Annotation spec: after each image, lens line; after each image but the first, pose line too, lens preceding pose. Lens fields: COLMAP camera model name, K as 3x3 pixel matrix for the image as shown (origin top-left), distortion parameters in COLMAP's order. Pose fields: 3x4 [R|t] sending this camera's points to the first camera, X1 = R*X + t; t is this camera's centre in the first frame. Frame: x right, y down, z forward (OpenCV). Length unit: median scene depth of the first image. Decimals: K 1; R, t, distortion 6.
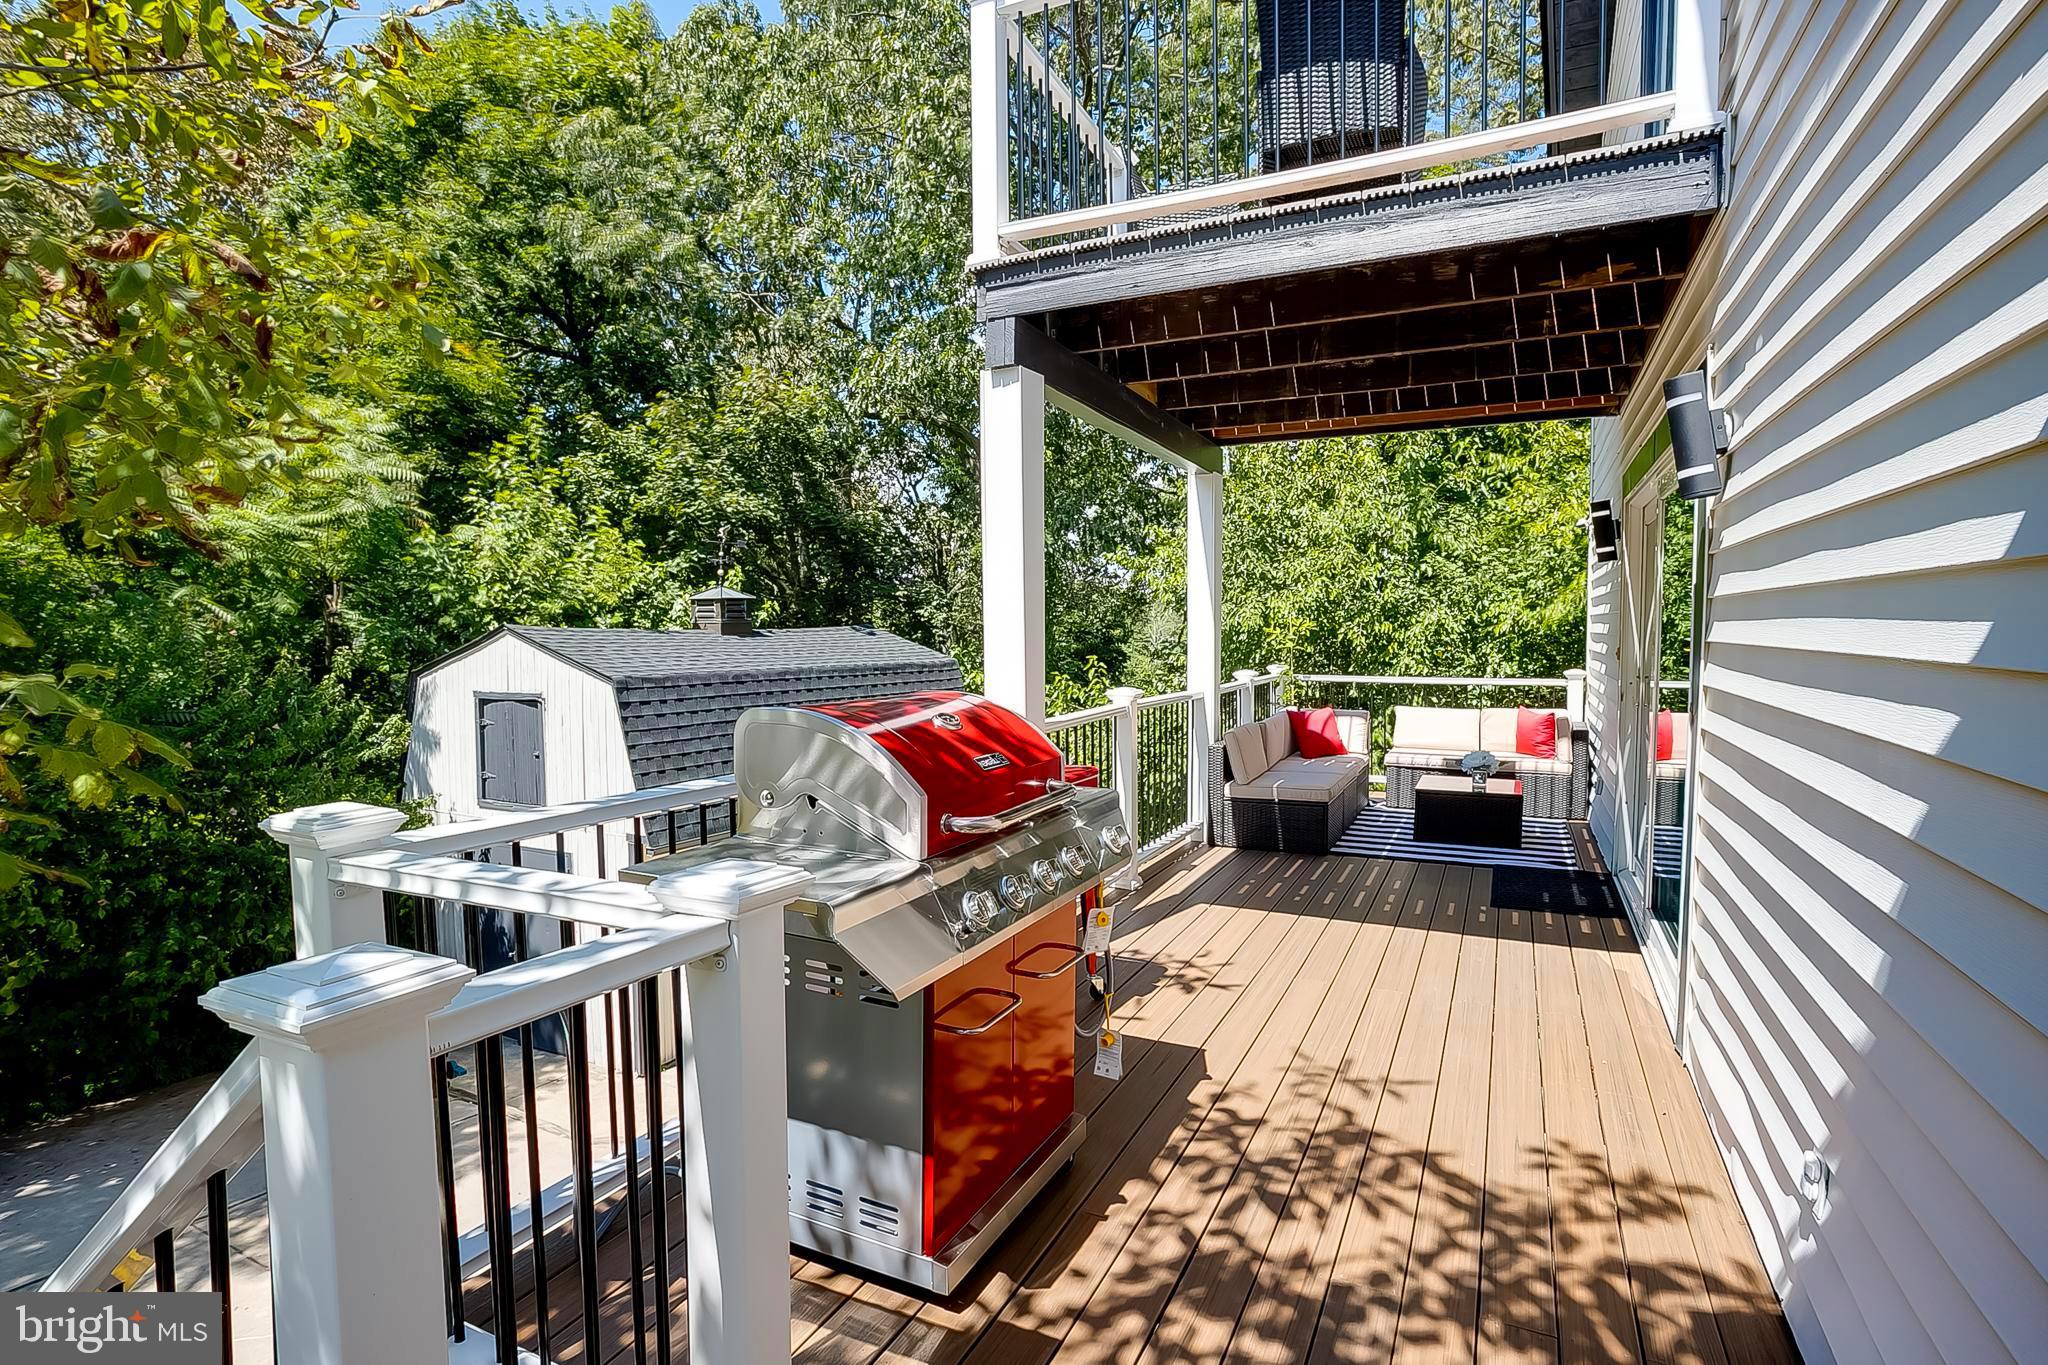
lens RADIAL K [[989.7, 0, 1019.4], [0, 989.7, 664.1], [0, 0, 1]] dist [-0.054614, 0.027361]
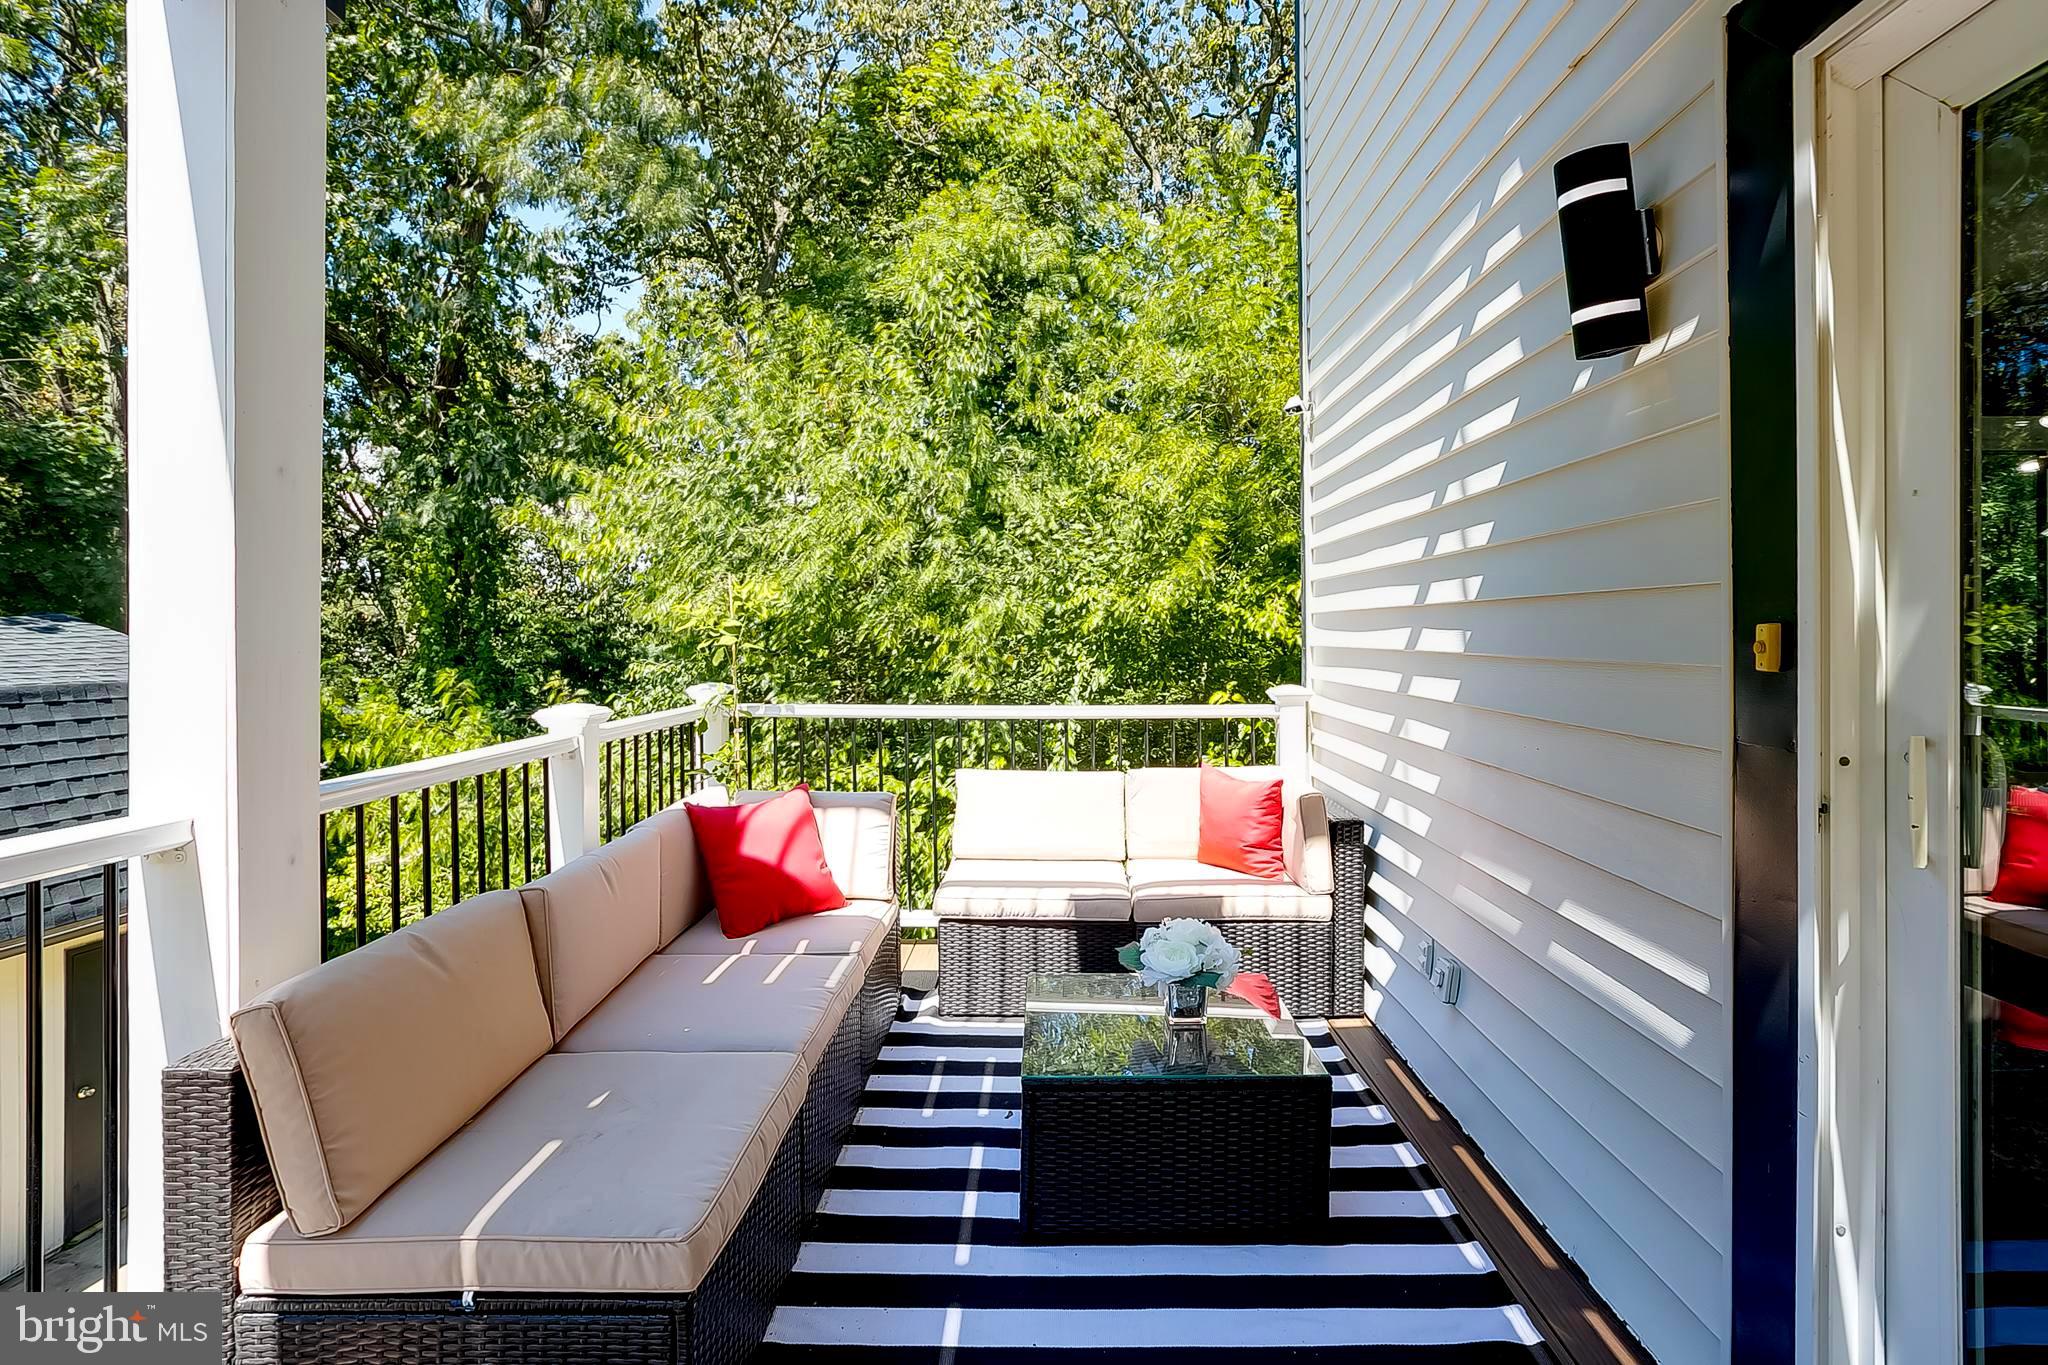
lens RADIAL K [[989.7, 0, 1019.4], [0, 989.7, 664.1], [0, 0, 1]] dist [-0.054614, 0.027361]
pose [[0.902516, -0.009943, 0.430542, 0.208116], [0.015103, 0.999849, -0.008570, -0.002838], [-0.430392, 0.014238, 0.902530, 0.559492]]
